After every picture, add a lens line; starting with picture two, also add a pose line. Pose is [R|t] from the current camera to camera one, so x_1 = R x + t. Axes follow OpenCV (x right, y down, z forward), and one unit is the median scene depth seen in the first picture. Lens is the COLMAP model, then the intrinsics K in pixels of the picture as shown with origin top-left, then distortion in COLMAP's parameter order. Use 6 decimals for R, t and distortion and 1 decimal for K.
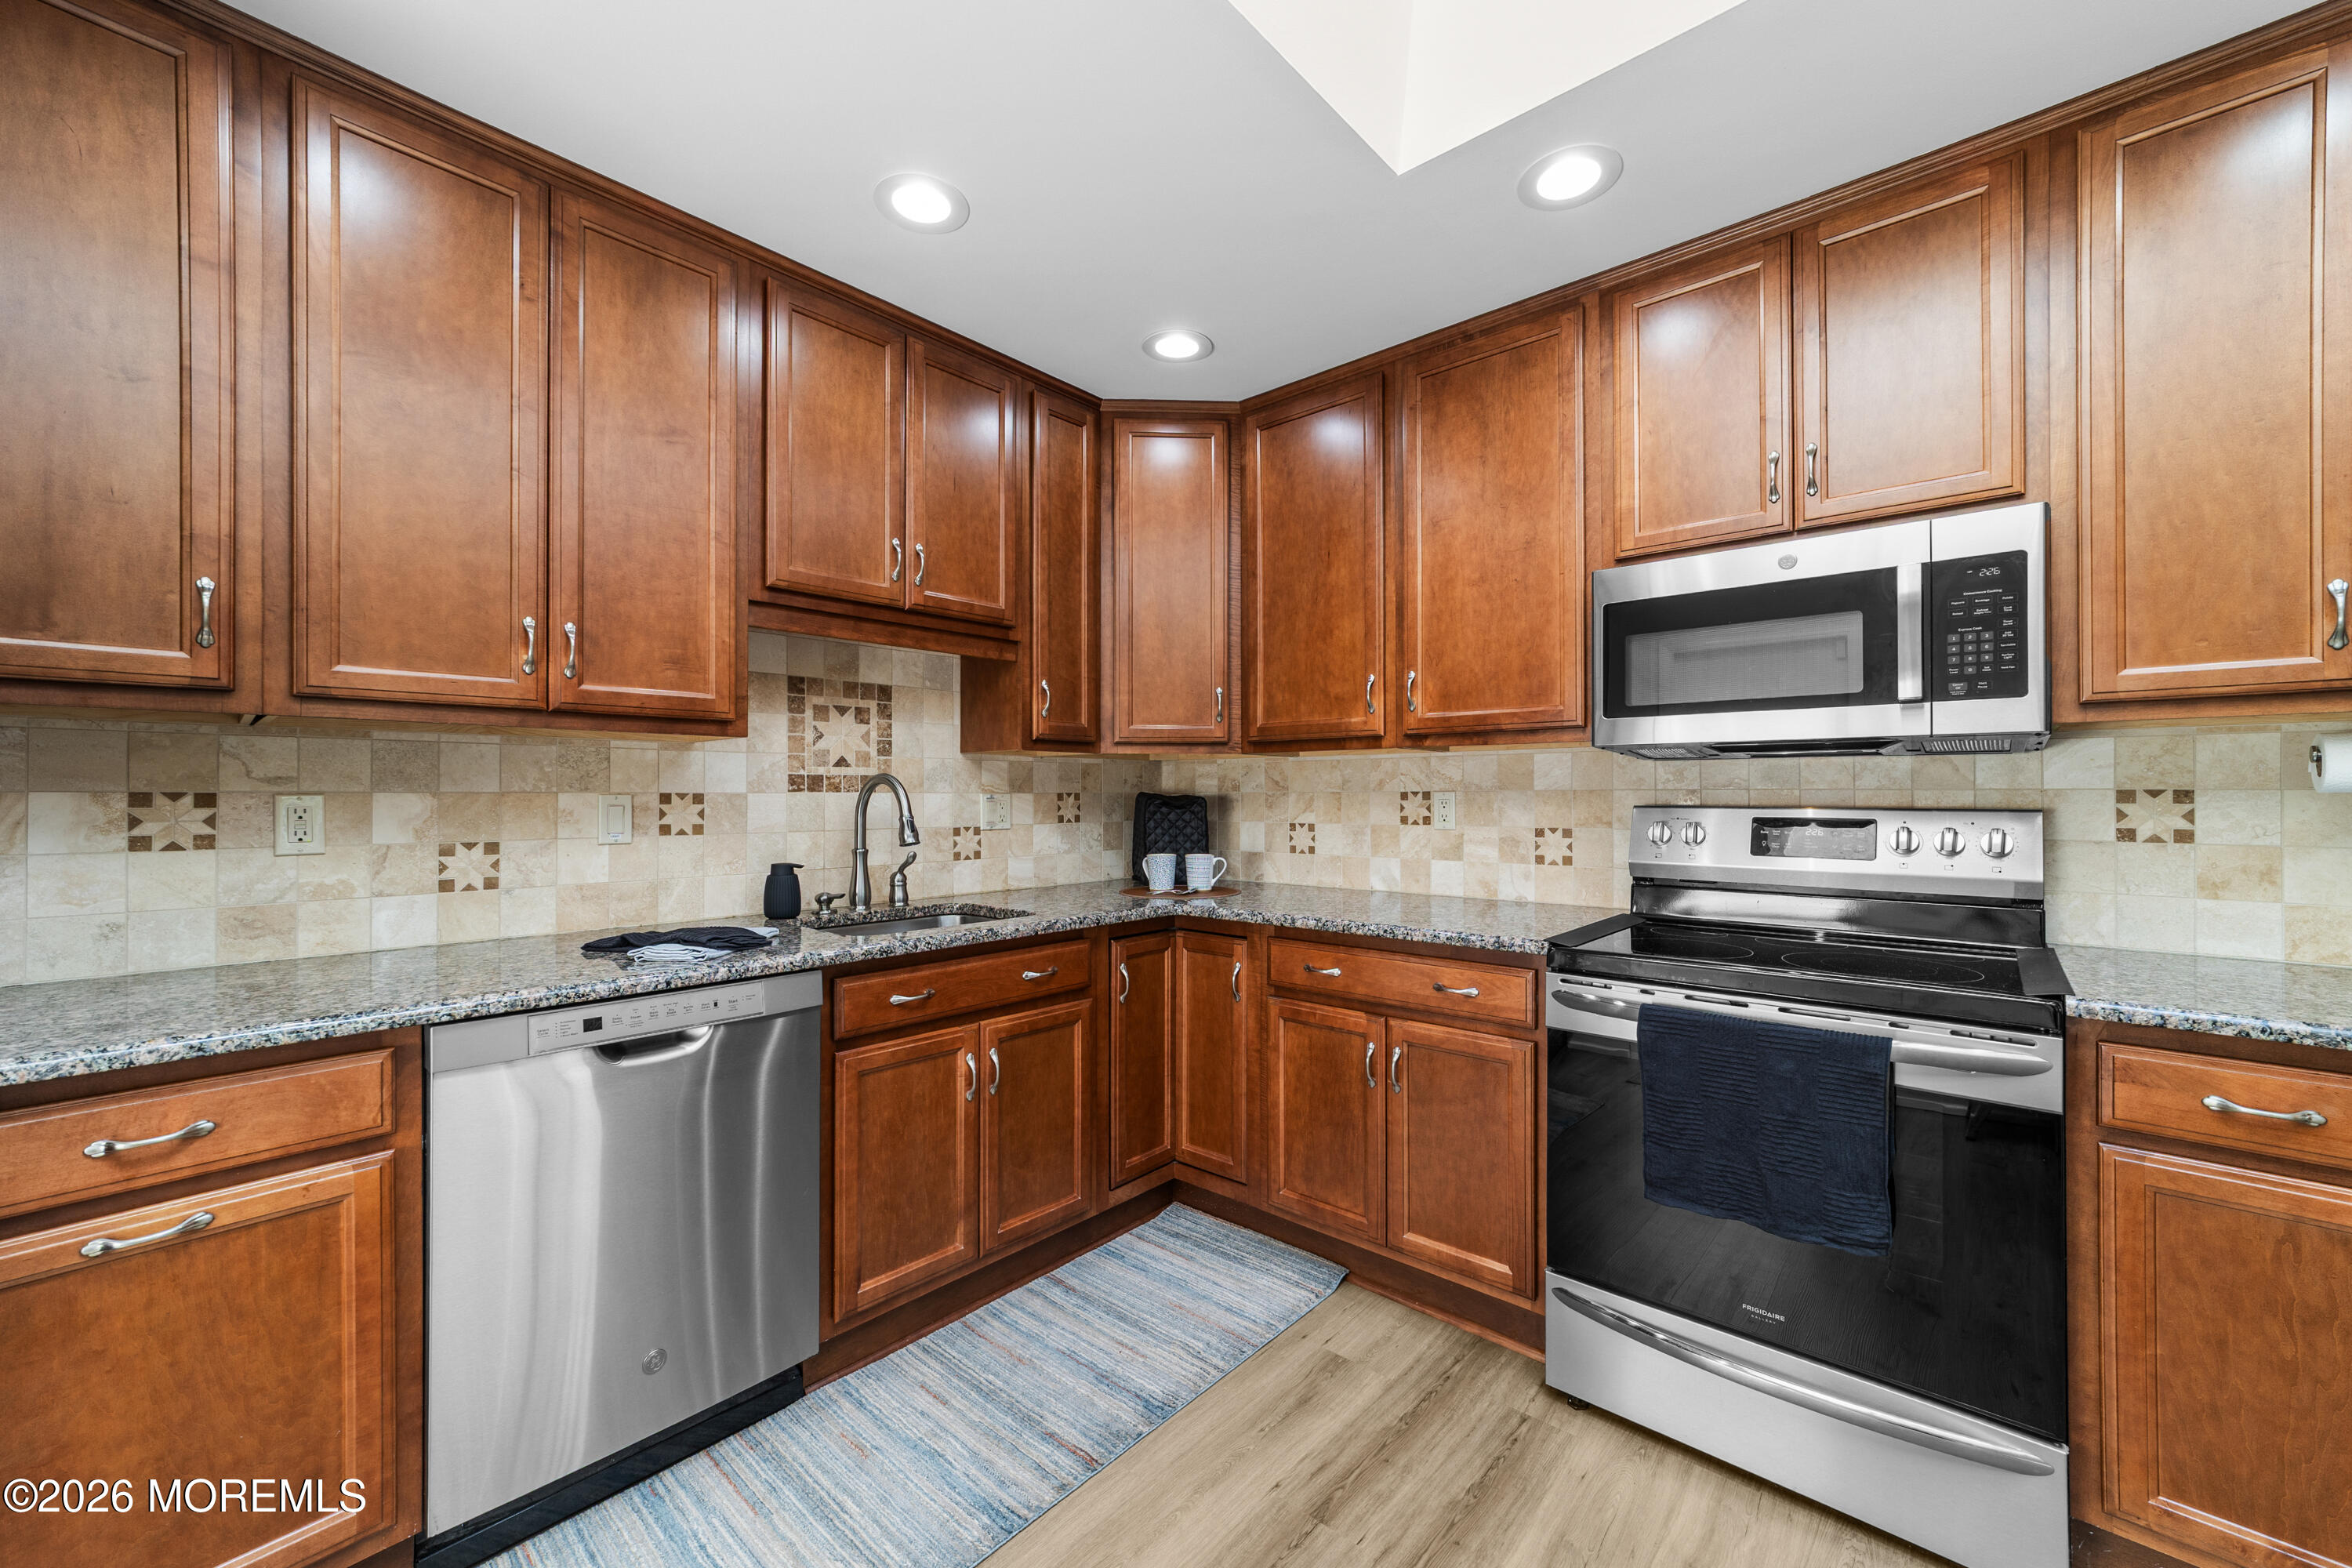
lens RADIAL K [[909.2, 0, 1181.4], [0, 909.2, 785.2], [0, 0, 1]] dist [-0.022293, 0.010393]
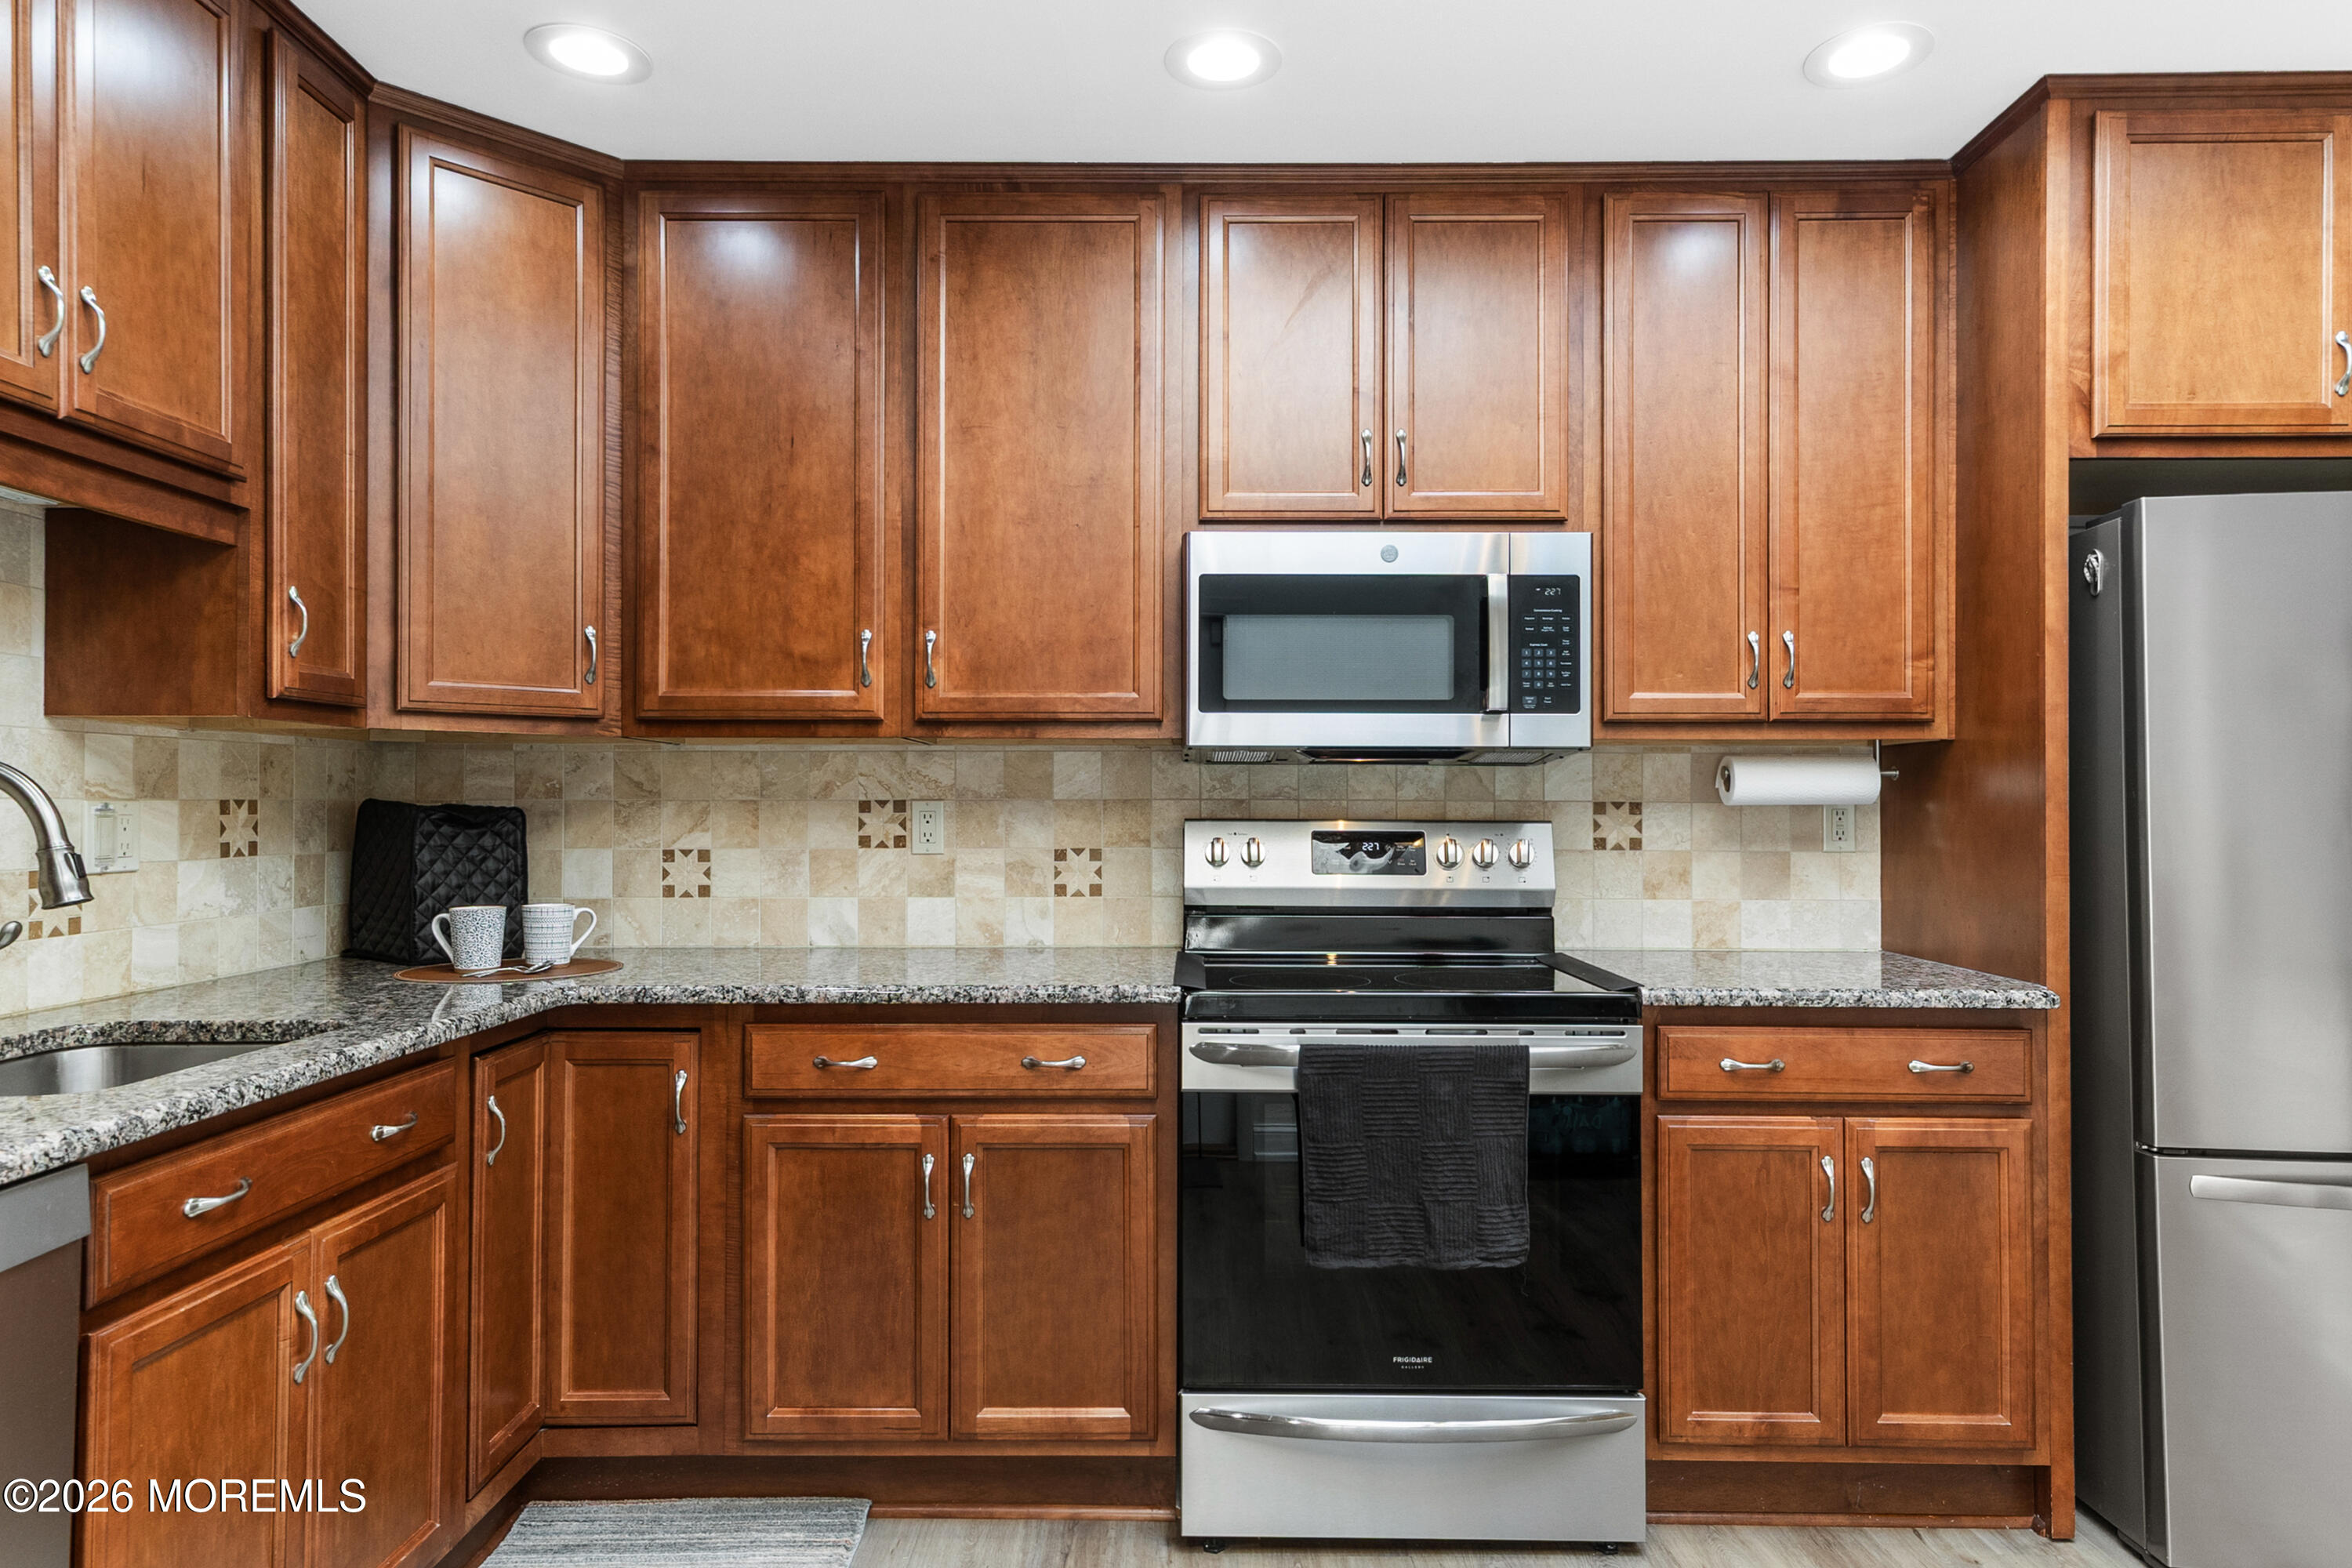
lens RADIAL K [[1454.2, 0, 1182.3], [0, 1454.2, 780.3], [0, 0, 1]] dist [0.014312, 0.003887]
pose [[0.748312, 0.013760, 0.663204, -0.366281], [-0.009443, 0.999905, -0.010090, 0.001214], [-0.663280, 0.001288, 0.748371, 0.016756]]
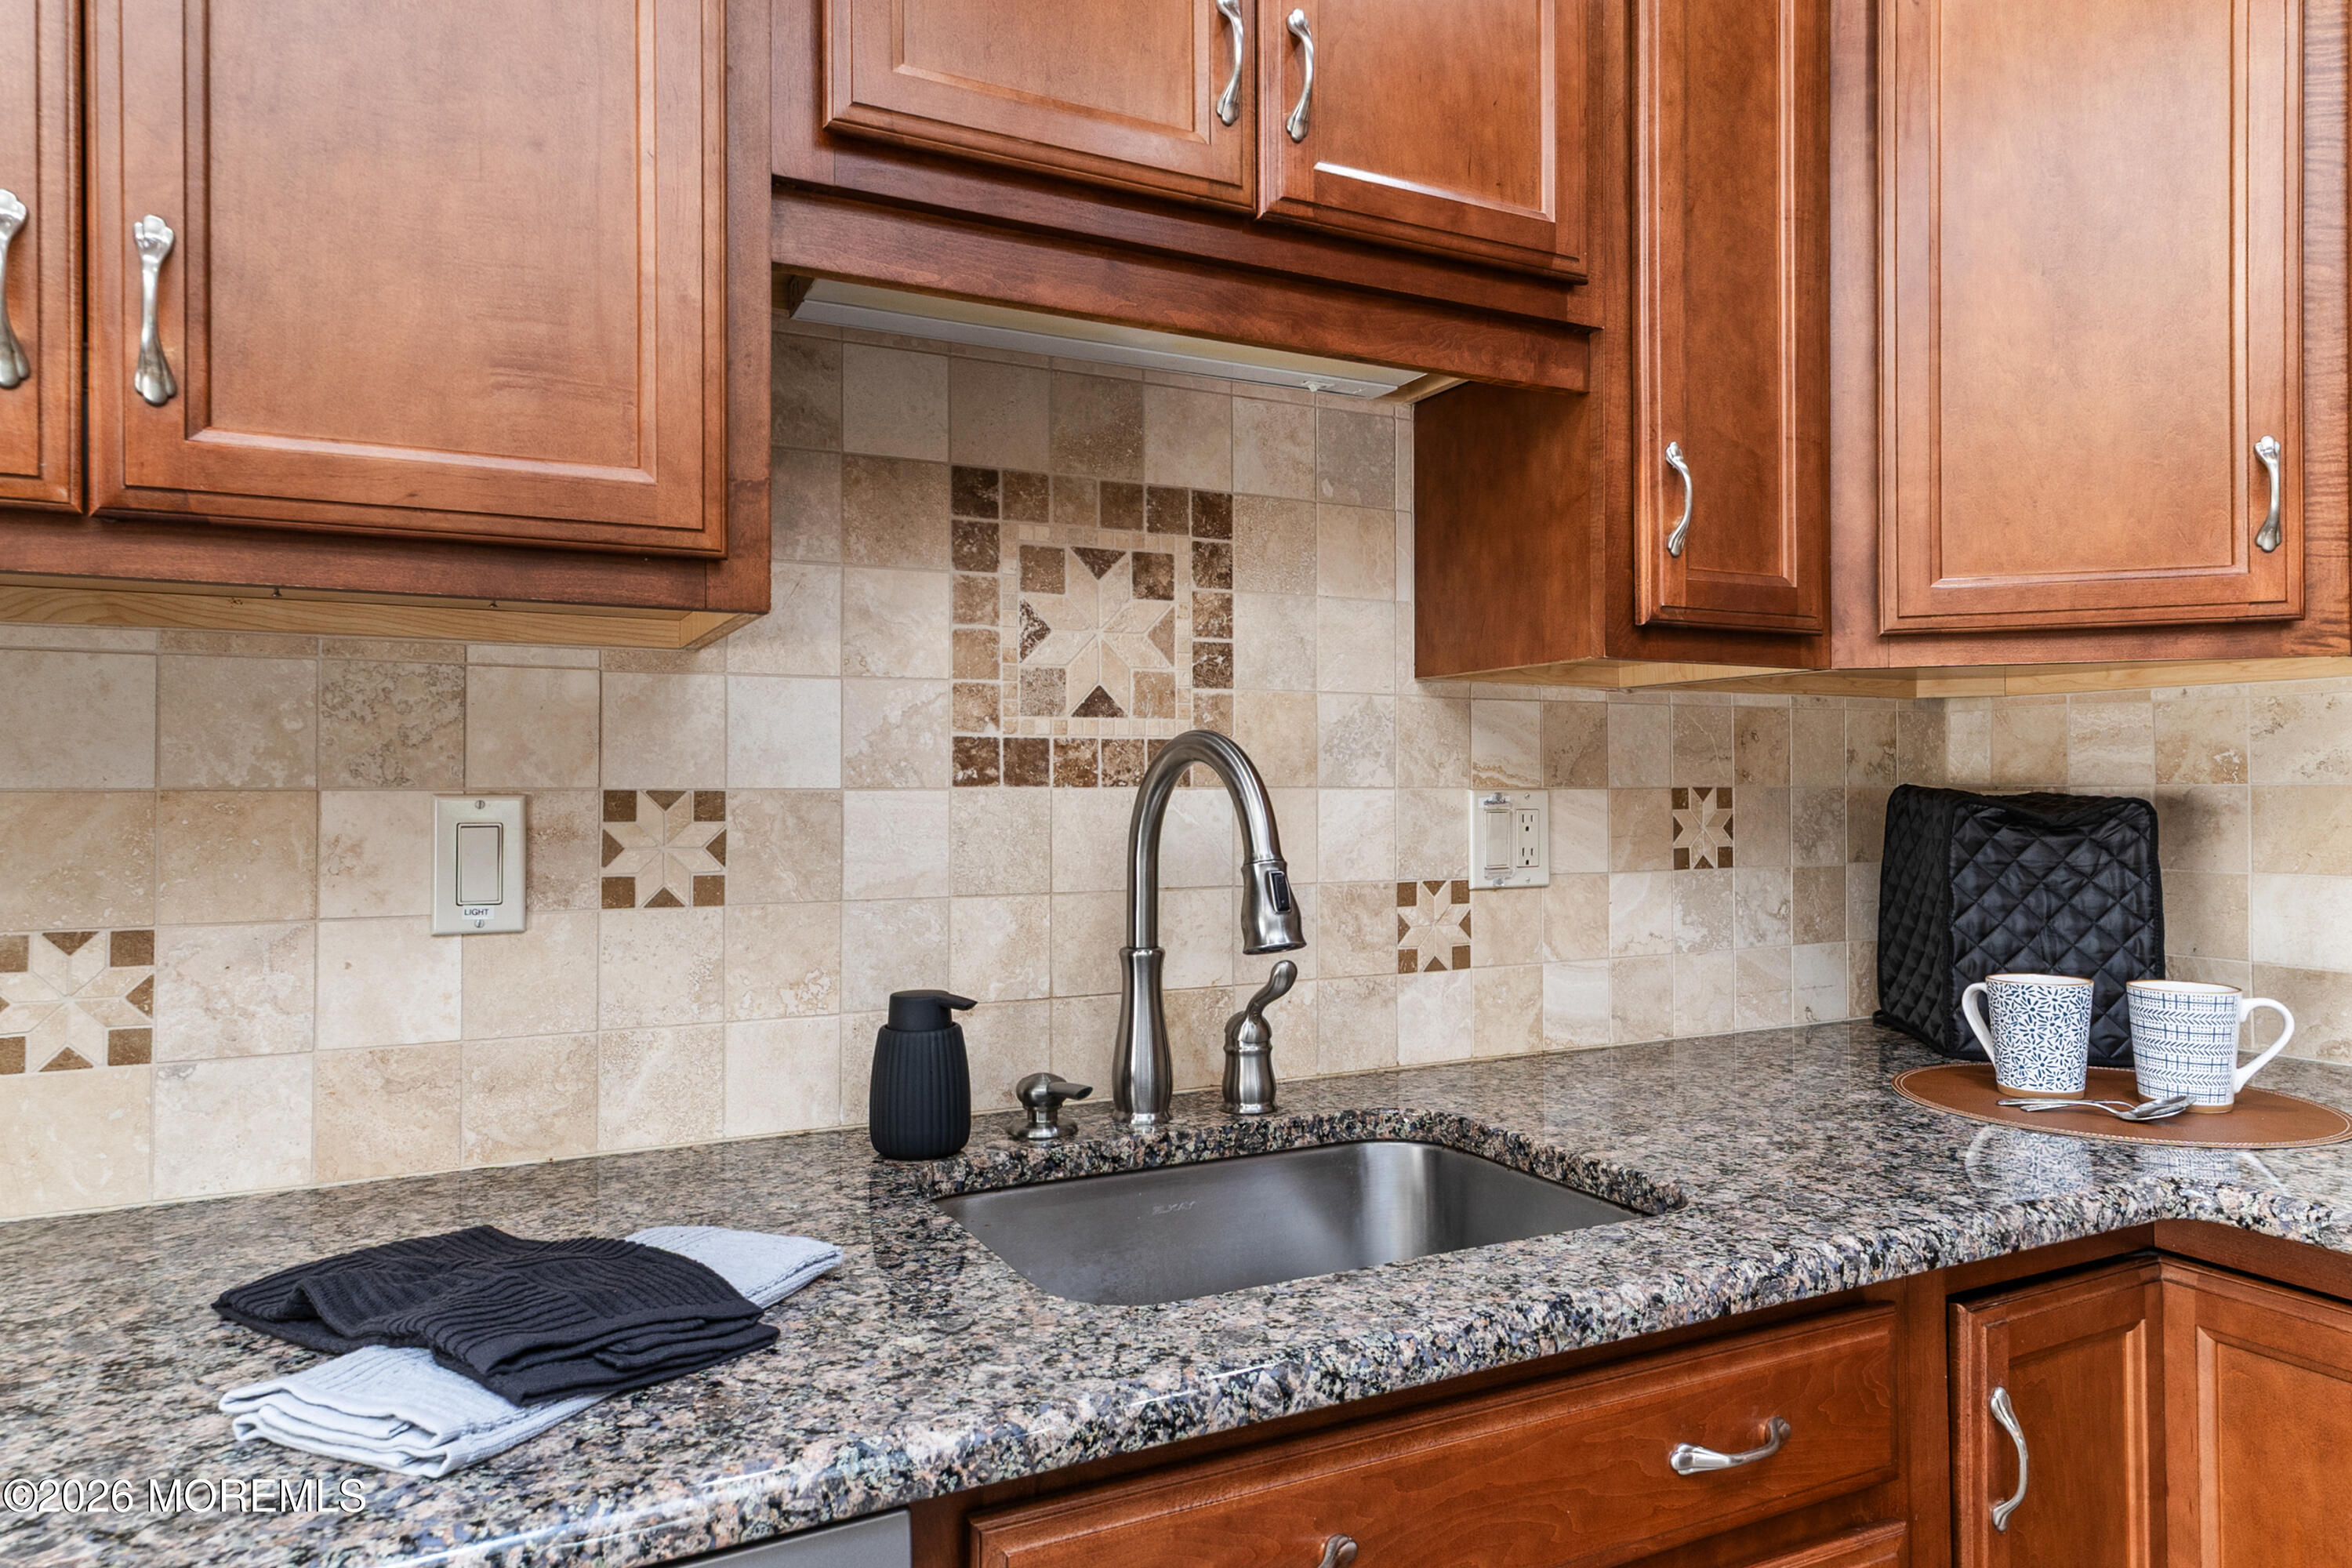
lens RADIAL K [[1454.2, 0, 1182.3], [0, 1454.2, 780.3], [0, 0, 1]] dist [0.014312, 0.003887]
pose [[0.931110, -0.003551, -0.364722, -0.139066], [0.004996, 0.999983, 0.003020, 0.003822], [0.364705, -0.004635, 0.931111, 0.498838]]
